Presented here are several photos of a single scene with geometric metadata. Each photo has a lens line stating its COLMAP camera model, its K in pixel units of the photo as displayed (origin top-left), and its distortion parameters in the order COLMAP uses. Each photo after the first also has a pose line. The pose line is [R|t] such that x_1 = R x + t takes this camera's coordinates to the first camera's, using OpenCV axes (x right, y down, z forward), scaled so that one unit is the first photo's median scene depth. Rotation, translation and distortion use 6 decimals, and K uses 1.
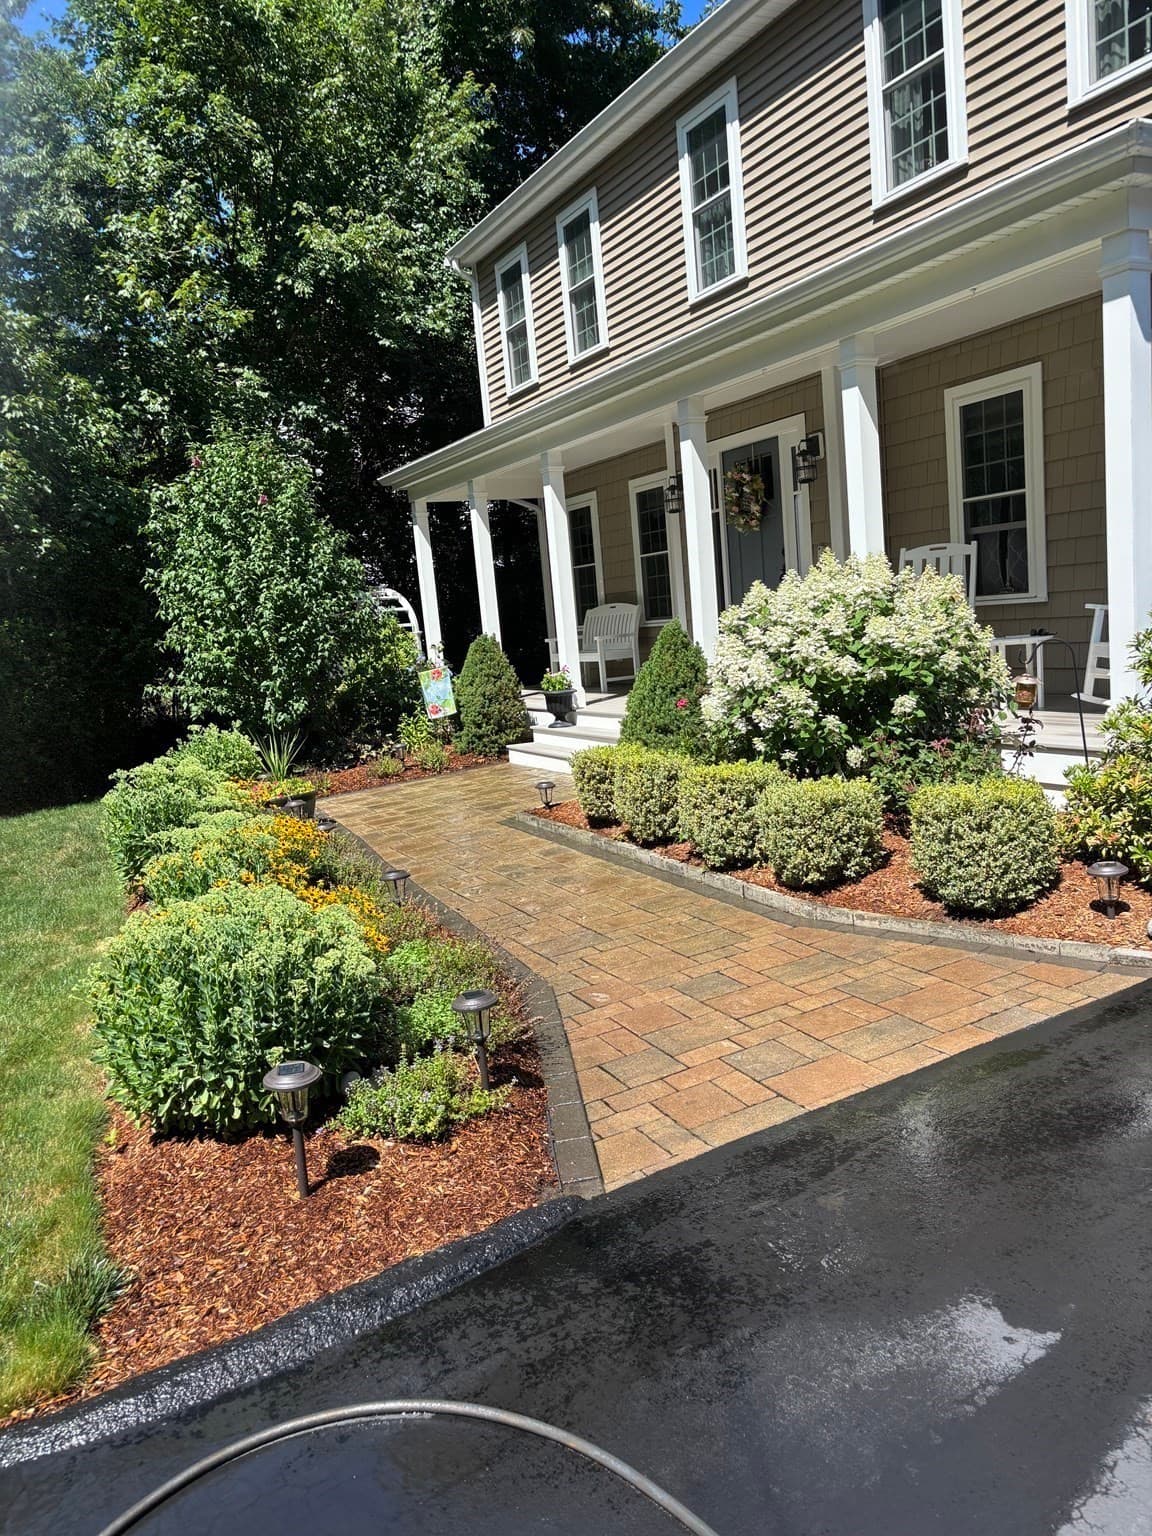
lens RADIAL K [[1163.6, 0, 579.9], [0, 1163.6, 777.7], [0, 0, 1]] dist [0.050627, -0.051364]
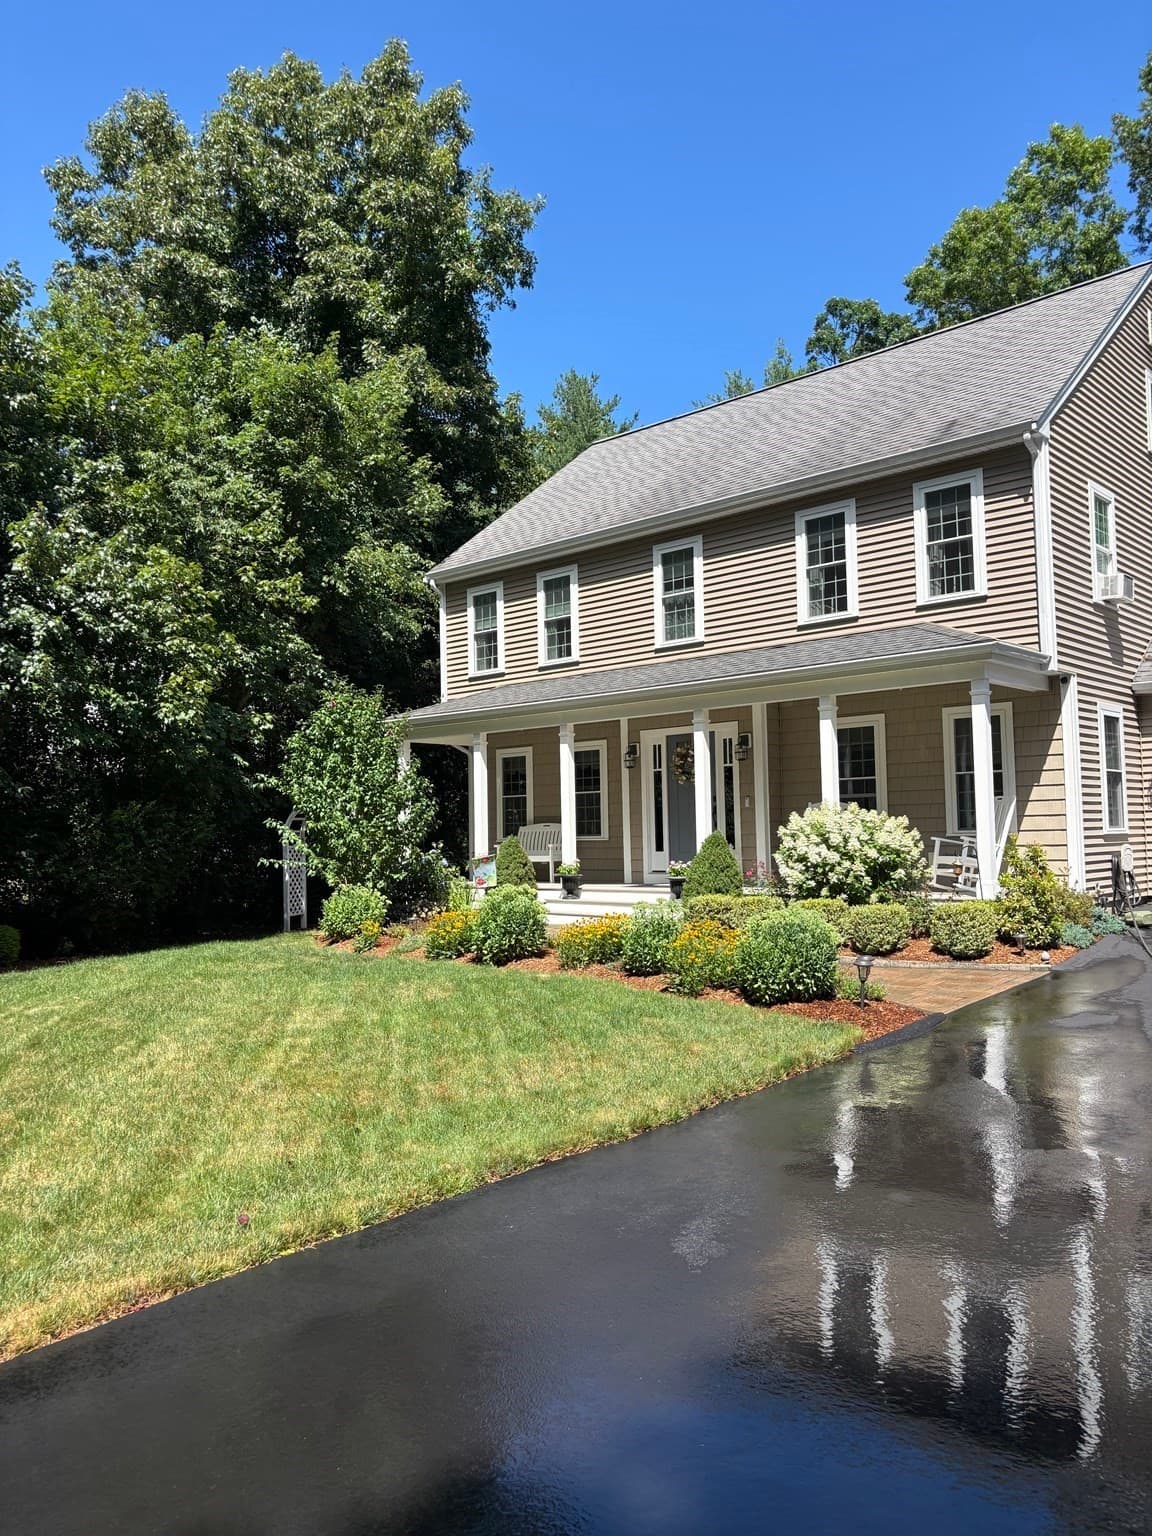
lens RADIAL K [[1163.6, 0, 579.9], [0, 1163.6, 777.7], [0, 0, 1]] dist [0.050627, -0.051364]
pose [[0.929398, 0.087351, 0.358592, -0.650220], [-0.010636, 0.977524, -0.210553, 0.138268], [-0.368925, 0.191874, 0.909439, -0.471091]]
